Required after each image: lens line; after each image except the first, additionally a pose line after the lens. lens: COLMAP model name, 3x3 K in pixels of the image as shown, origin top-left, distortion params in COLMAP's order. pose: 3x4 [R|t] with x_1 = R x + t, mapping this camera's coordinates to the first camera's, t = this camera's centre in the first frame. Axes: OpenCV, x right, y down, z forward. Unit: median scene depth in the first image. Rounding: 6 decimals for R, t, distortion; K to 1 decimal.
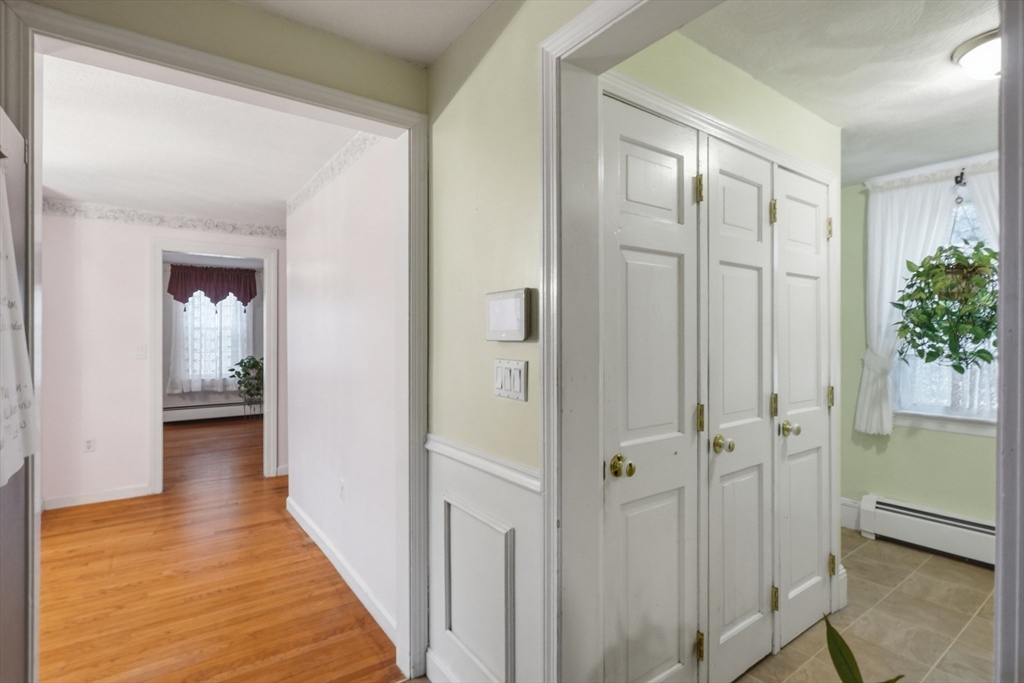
lens RADIAL K [[499.8, 0, 511.4], [0, 499.8, 337.8], [0, 0, 1]] dist [0.003472, -0.000245]
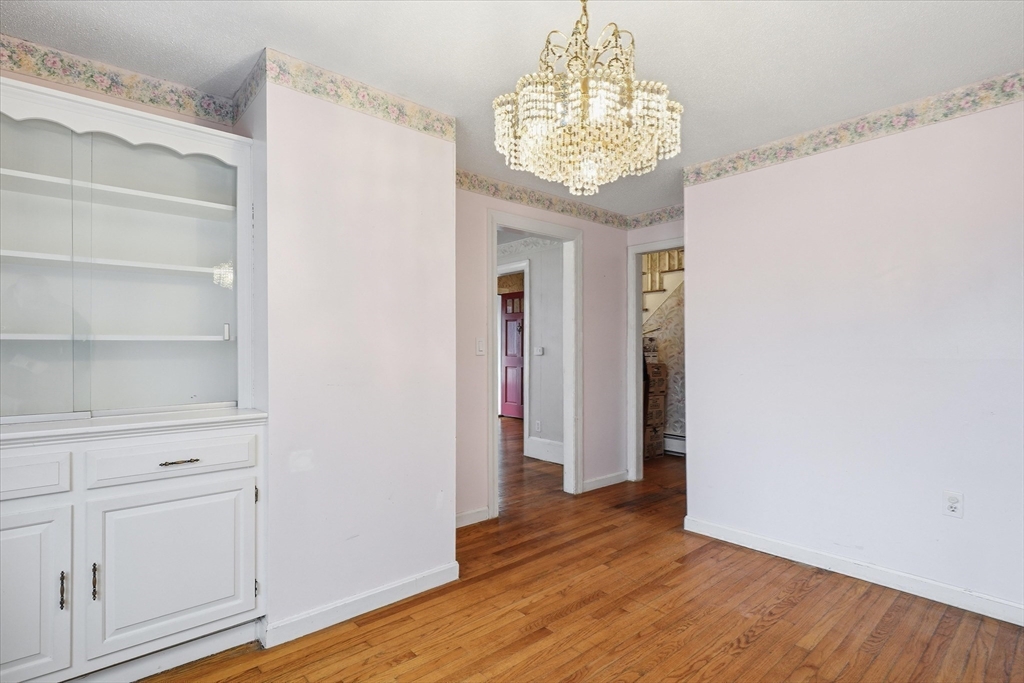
lens RADIAL K [[499.8, 0, 512.1], [0, 499.8, 348.0], [0, 0, 1]] dist [0.003472, -0.000245]
pose [[0.995130, -0.003575, 0.098502, -1.083088], [0.004590, 0.999939, -0.010083, 0.053653], [-0.098459, 0.010486, 0.995086, 0.241738]]
